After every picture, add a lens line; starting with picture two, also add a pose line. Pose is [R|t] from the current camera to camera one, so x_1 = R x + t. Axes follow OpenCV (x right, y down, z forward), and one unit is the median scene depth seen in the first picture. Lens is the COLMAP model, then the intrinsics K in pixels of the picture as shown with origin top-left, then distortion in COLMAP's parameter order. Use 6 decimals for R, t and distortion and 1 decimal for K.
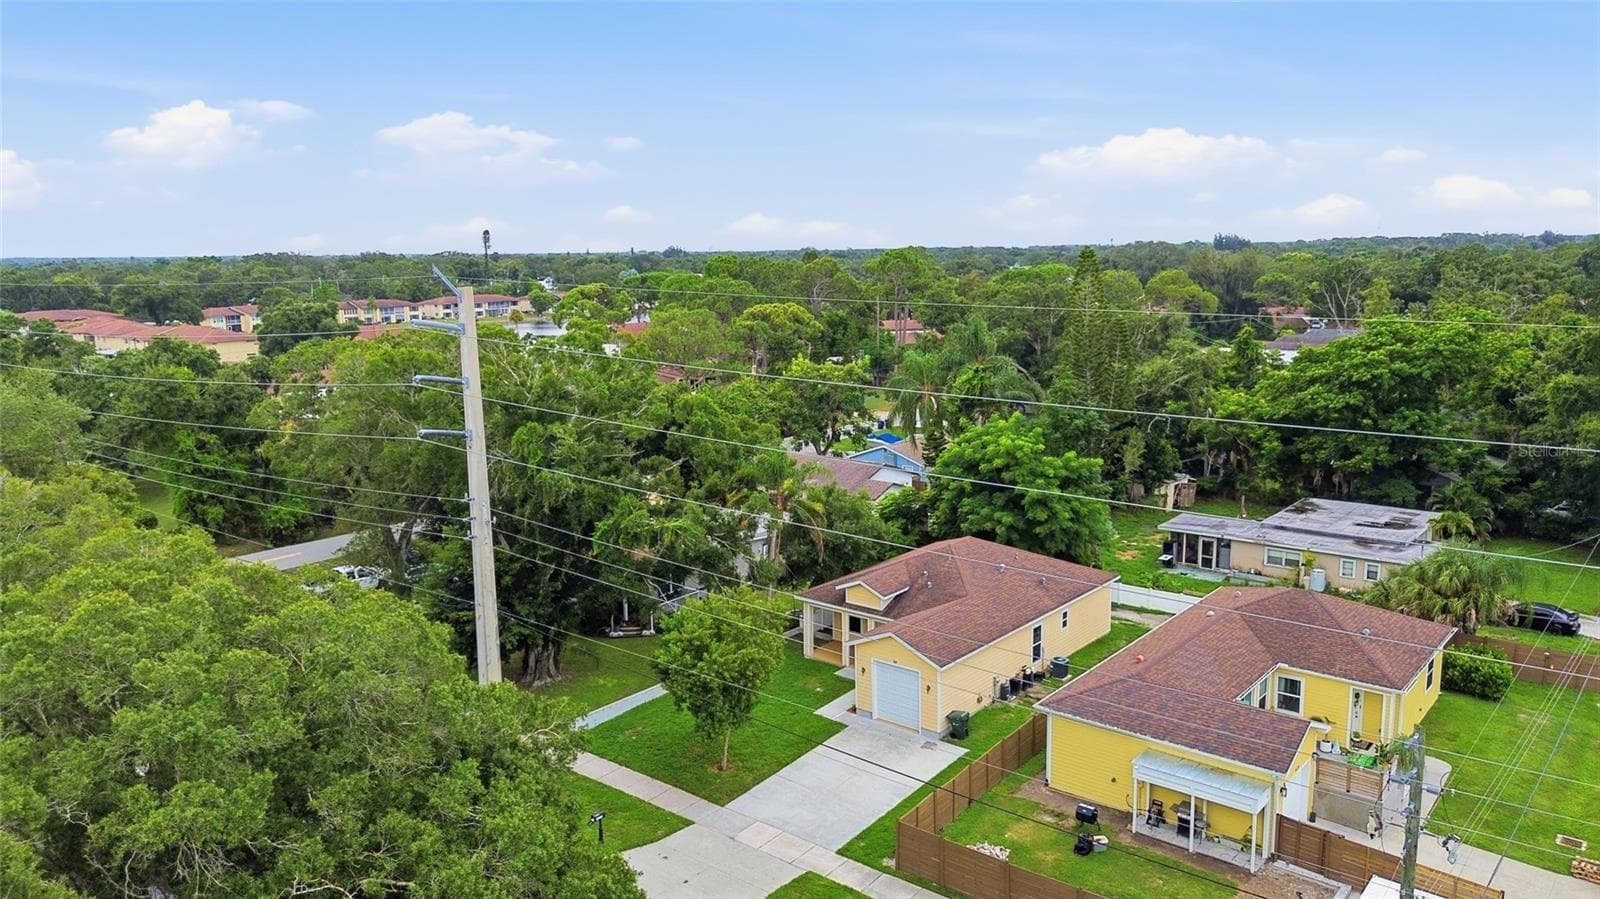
lens RADIAL K [[1138.1, 0, 800.0], [0, 1138.1, 449.5], [0, 0, 1]] dist [0.061506, -0.057985]
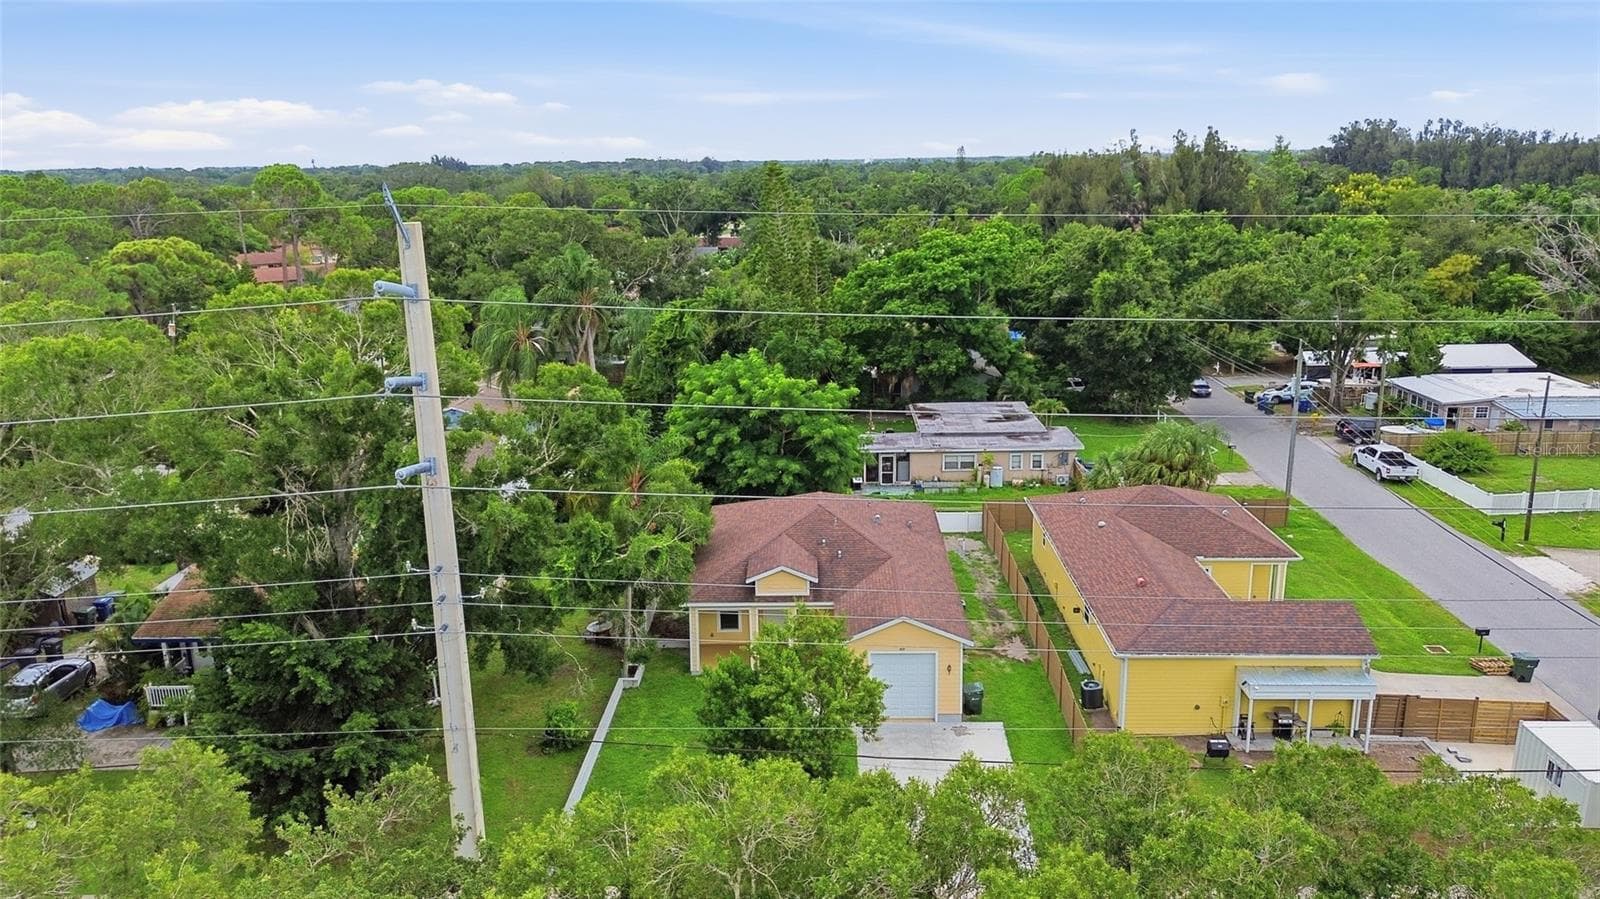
lens RADIAL K [[1138.1, 0, 800.0], [0, 1138.1, 449.5], [0, 0, 1]] dist [0.061506, -0.057985]
pose [[0.783866, -0.150788, 0.602344, -0.334668], [0.111807, 0.988486, 0.101952, -0.041457], [-0.610782, -0.012571, 0.791699, 0.261897]]
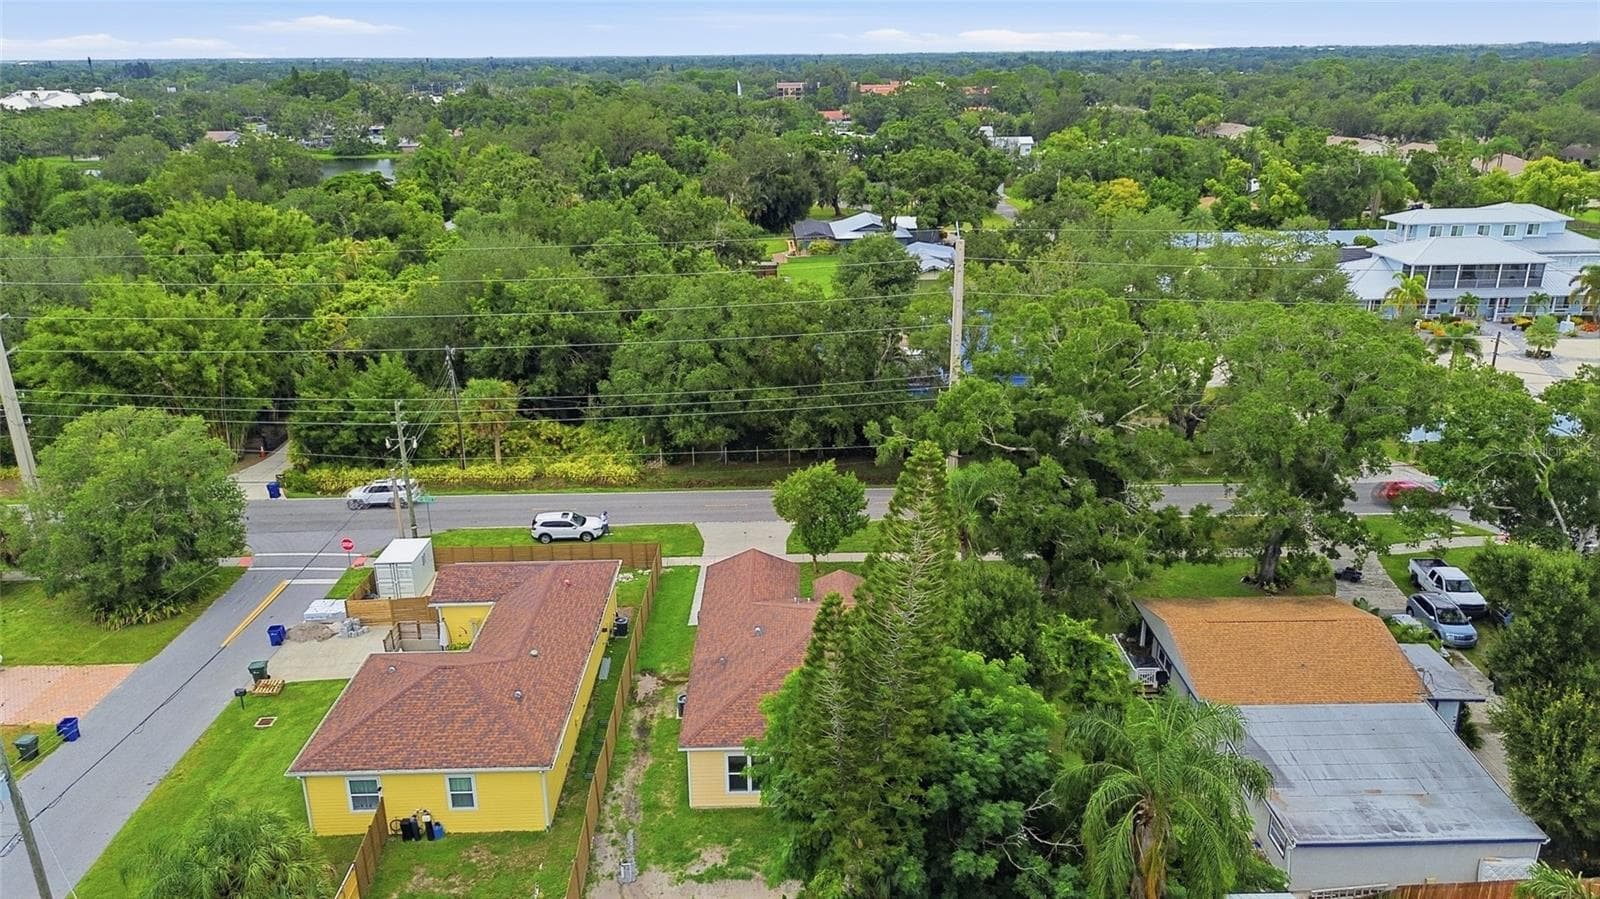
lens RADIAL K [[1138.1, 0, 800.0], [0, 1138.1, 449.5], [0, 0, 1]] dist [0.061506, -0.057985]
pose [[-0.760357, 0.237918, -0.604361, 0.527467], [-0.089408, 0.883296, 0.460211, -0.363799], [0.643322, 0.403959, -0.650349, 1.250126]]
